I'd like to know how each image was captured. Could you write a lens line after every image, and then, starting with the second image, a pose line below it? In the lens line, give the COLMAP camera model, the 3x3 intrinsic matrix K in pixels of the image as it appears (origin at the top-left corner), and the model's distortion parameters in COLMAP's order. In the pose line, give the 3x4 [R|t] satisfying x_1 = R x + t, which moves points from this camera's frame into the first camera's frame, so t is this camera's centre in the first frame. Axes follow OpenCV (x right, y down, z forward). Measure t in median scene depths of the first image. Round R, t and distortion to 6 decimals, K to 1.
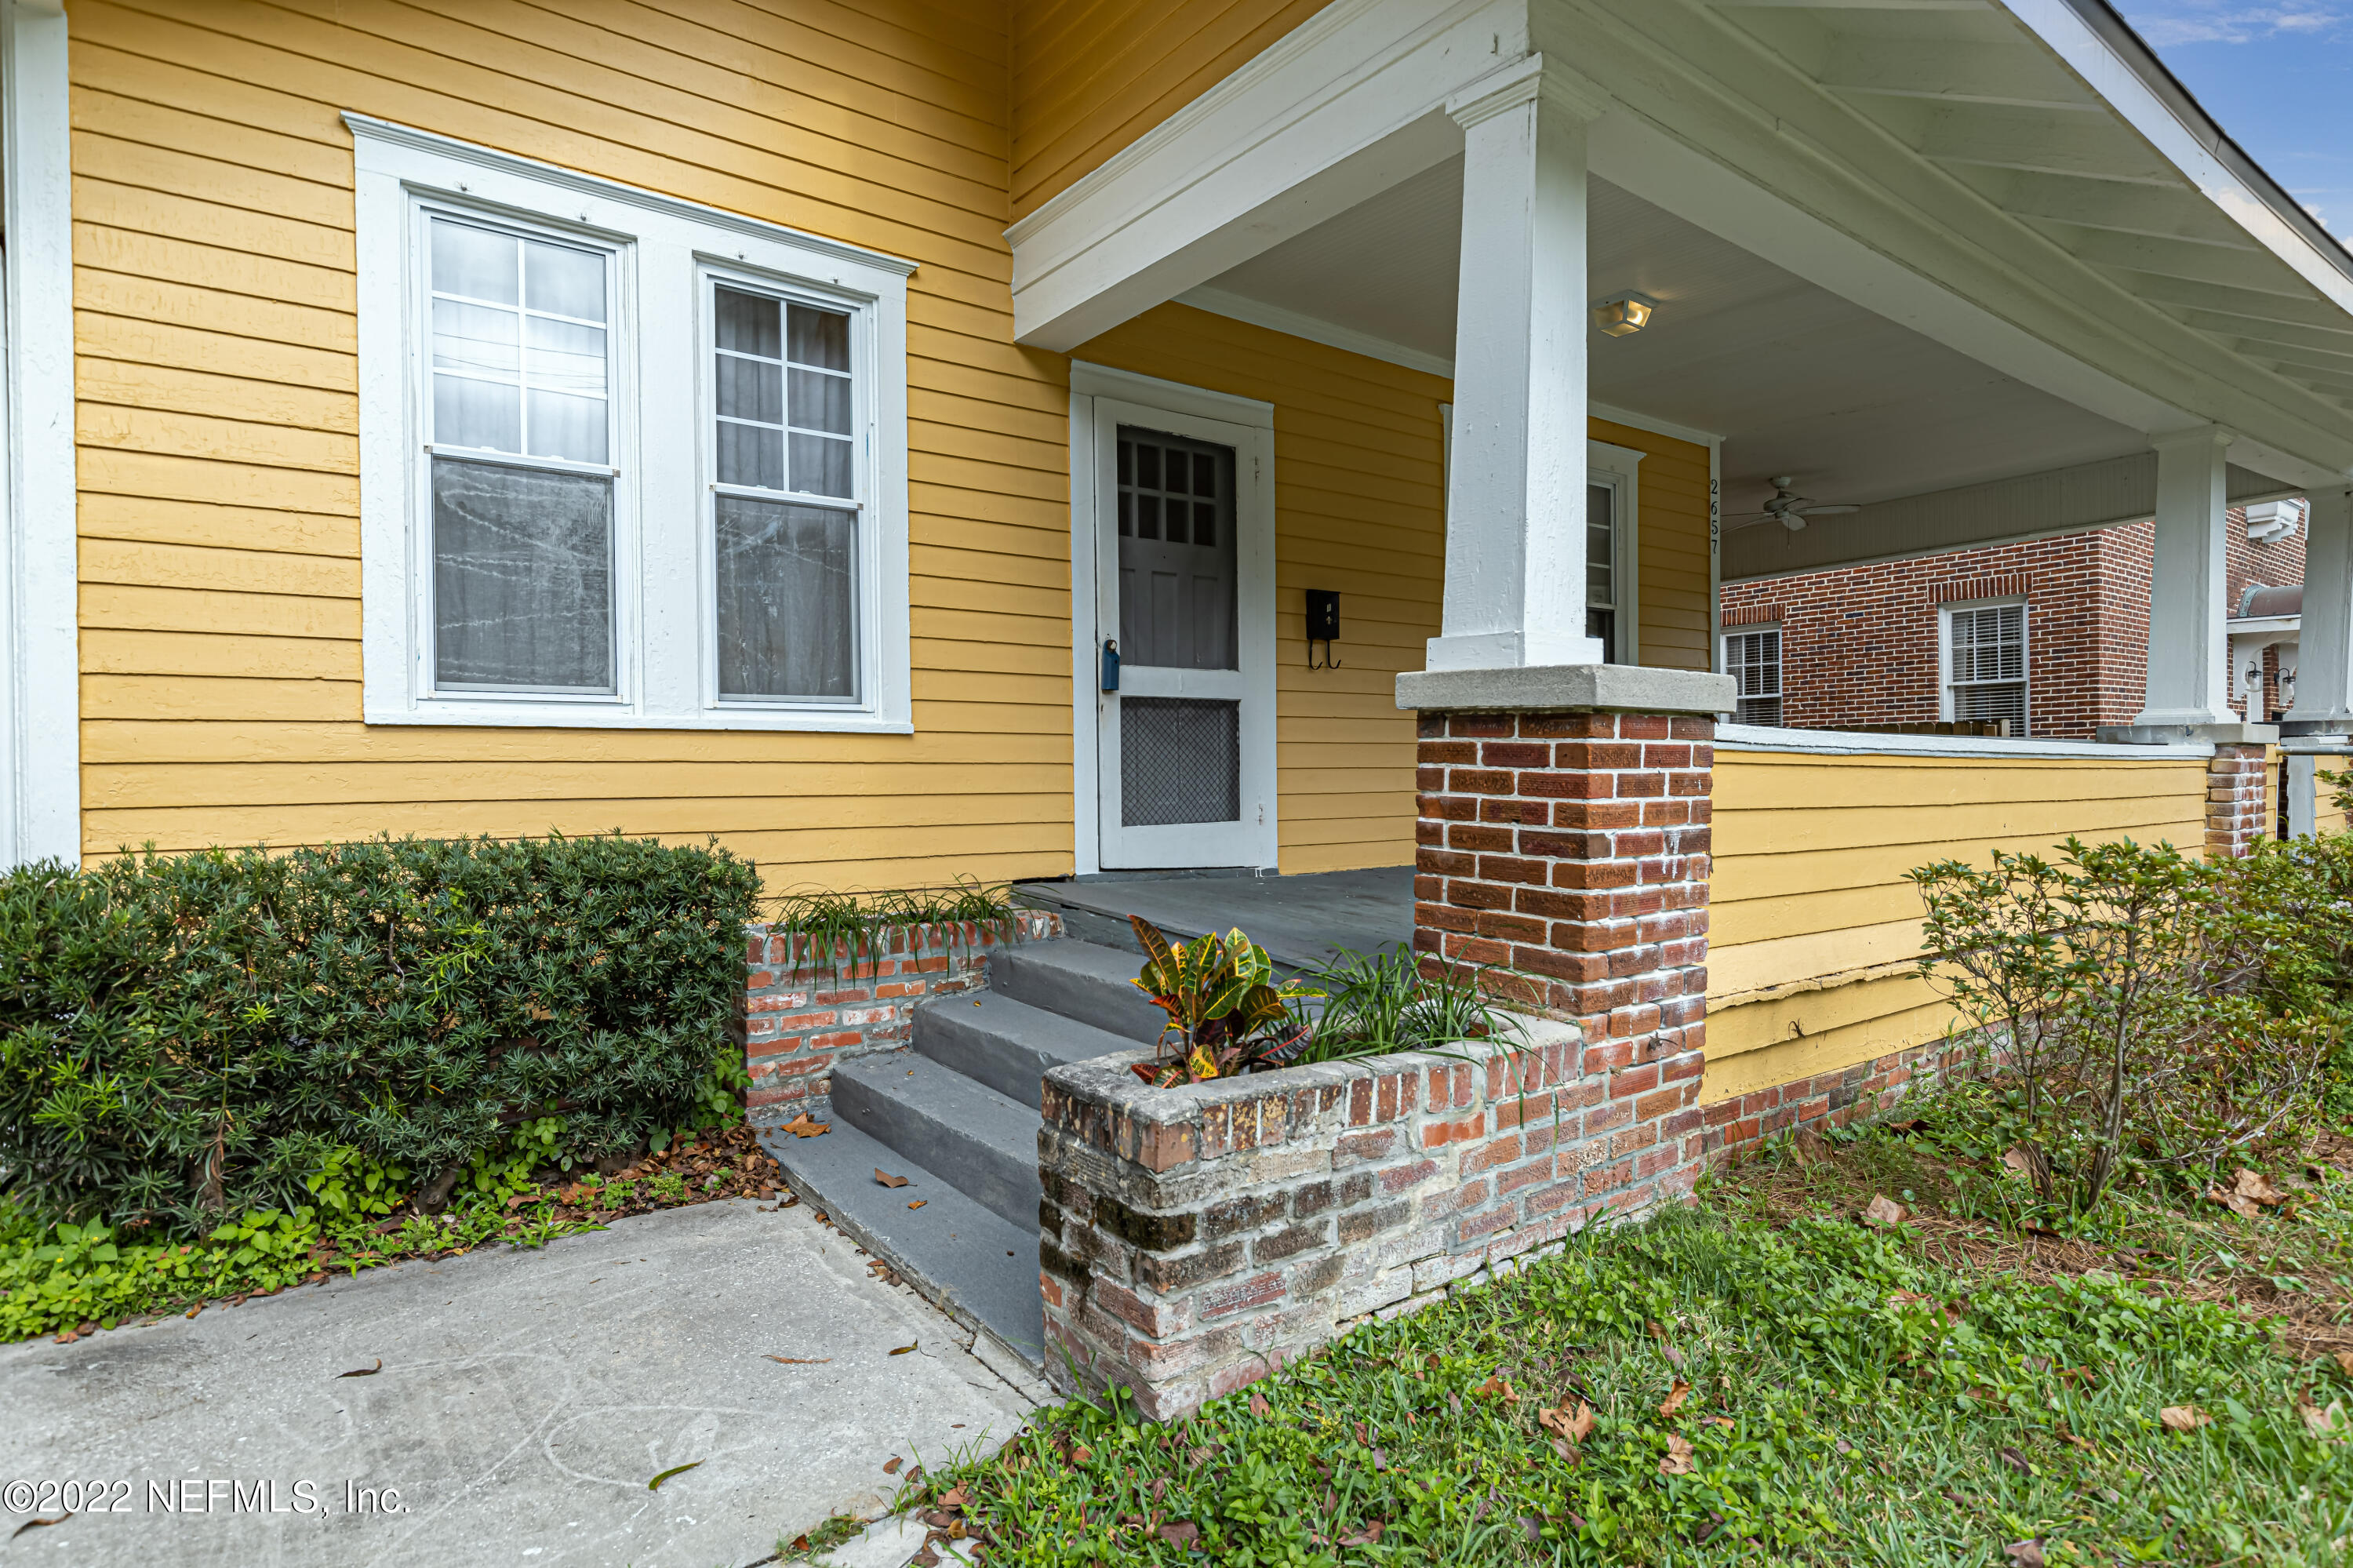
lens RADIAL K [[1236.2, 0, 1183.3], [0, 1236.2, 779.3], [0, 0, 1]] dist [-0.000530, -0.000235]
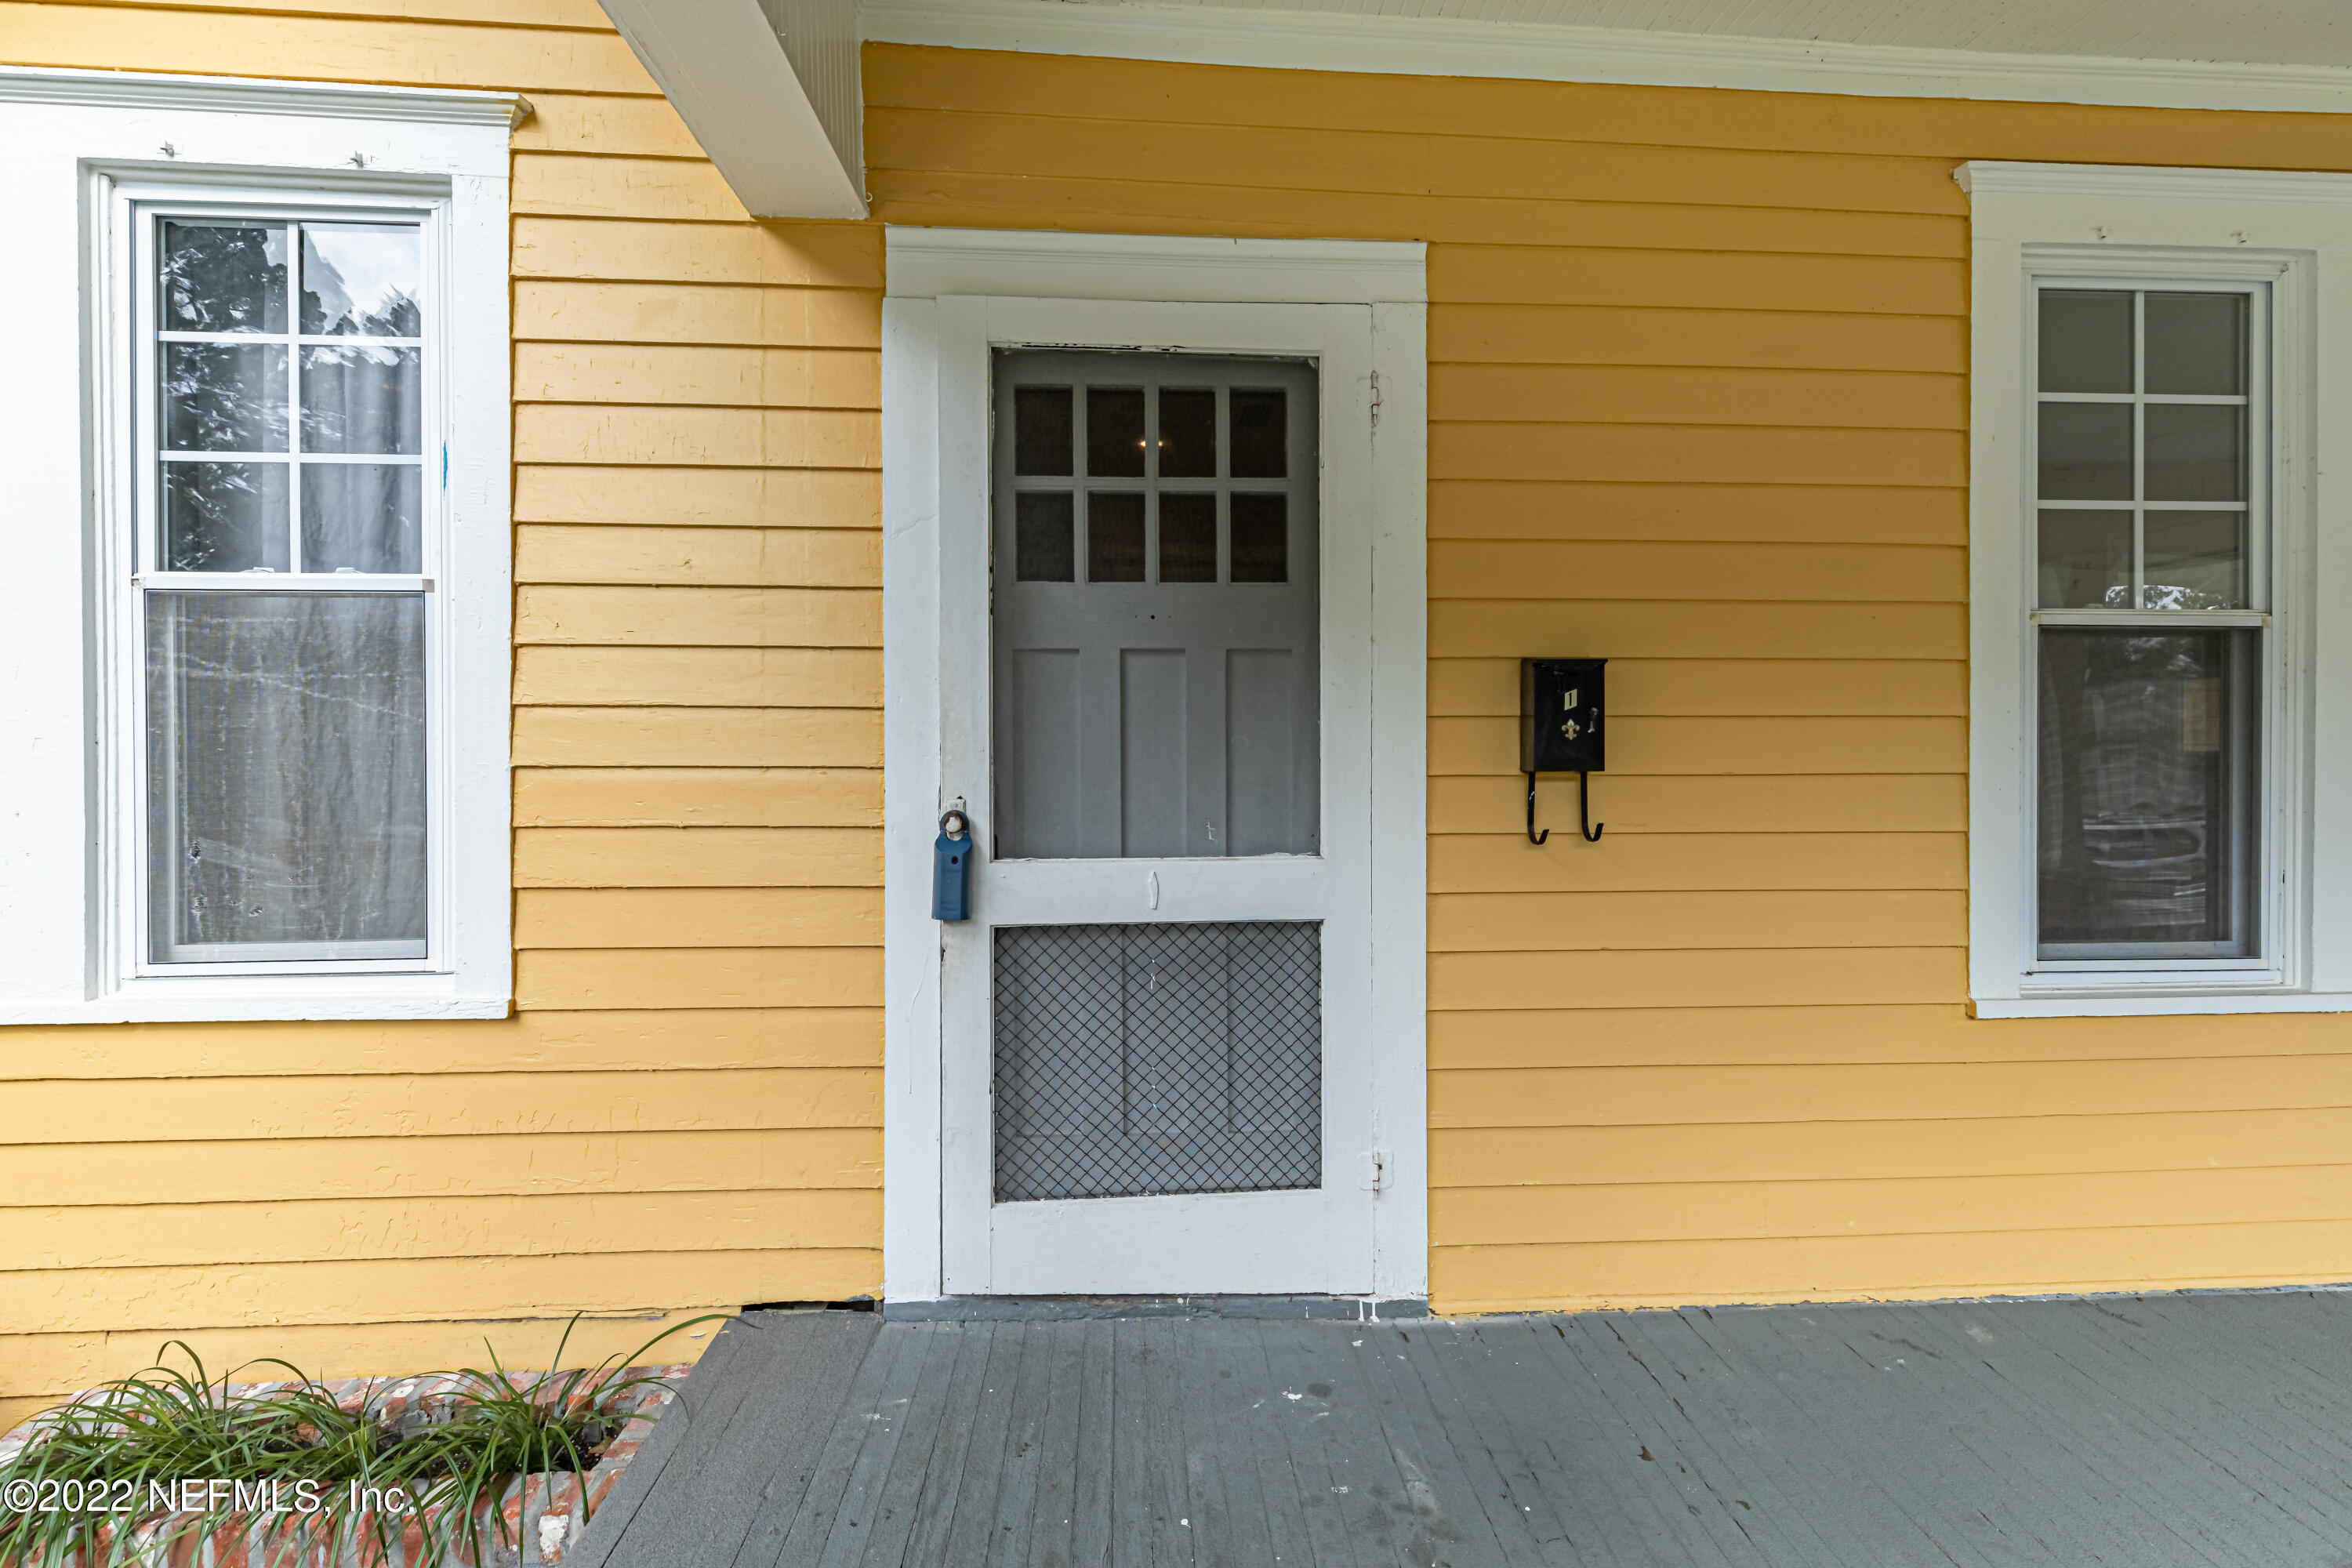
lens RADIAL K [[1069.5, 0, 1168.1], [0, 1069.5, 787.4], [0, 0, 1]] dist [0.004315, -0.000627]
pose [[0.842352, 0.010231, -0.538831, 0.270816], [-0.007137, 0.999944, 0.007829, -0.150011], [0.538881, -0.002749, 0.842377, 0.839247]]
